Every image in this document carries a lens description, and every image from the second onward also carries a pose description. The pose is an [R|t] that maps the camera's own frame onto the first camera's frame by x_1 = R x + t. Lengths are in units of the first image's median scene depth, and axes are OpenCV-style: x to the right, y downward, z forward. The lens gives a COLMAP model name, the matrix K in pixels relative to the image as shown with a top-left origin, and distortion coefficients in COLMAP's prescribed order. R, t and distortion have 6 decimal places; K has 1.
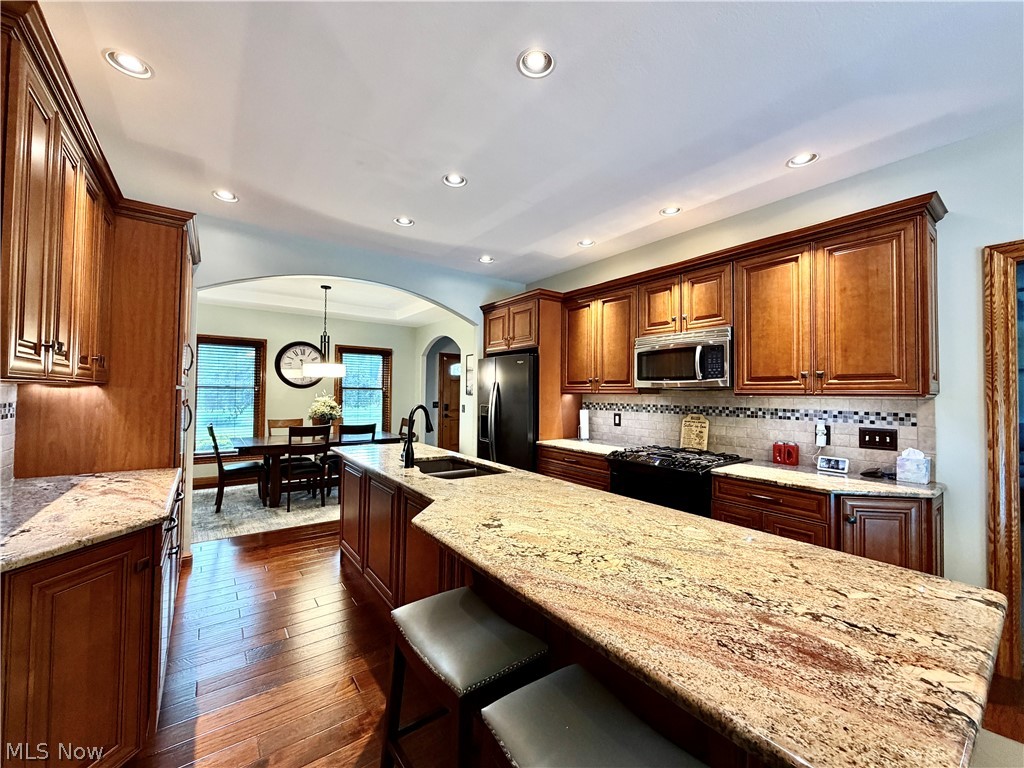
lens RADIAL K [[409.0, 0, 509.9], [0, 409.0, 382.1], [0, 0, 1]] dist [-0.000660, -0.000086]
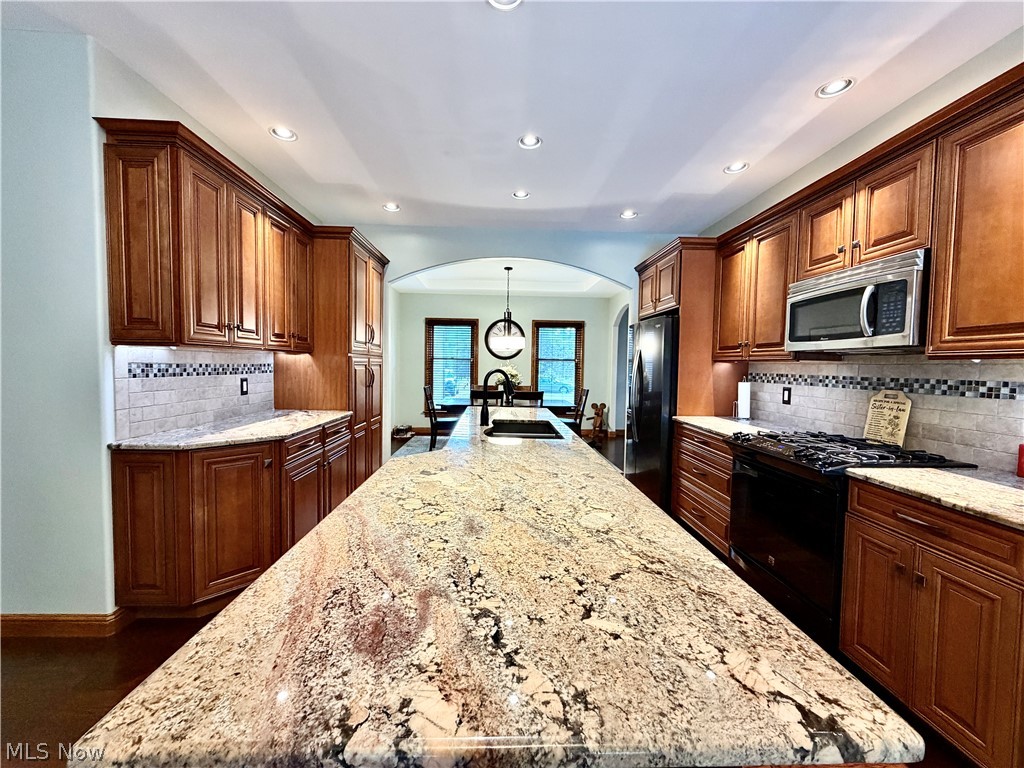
lens RADIAL K [[409.0, 0, 509.9], [0, 409.0, 382.1], [0, 0, 1]] dist [-0.000660, -0.000086]
pose [[0.823070, 0.026475, -0.567322, 0.364236], [0.008726, 0.998206, 0.059242, 0.023407], [0.567872, -0.053710, 0.821362, 0.120218]]
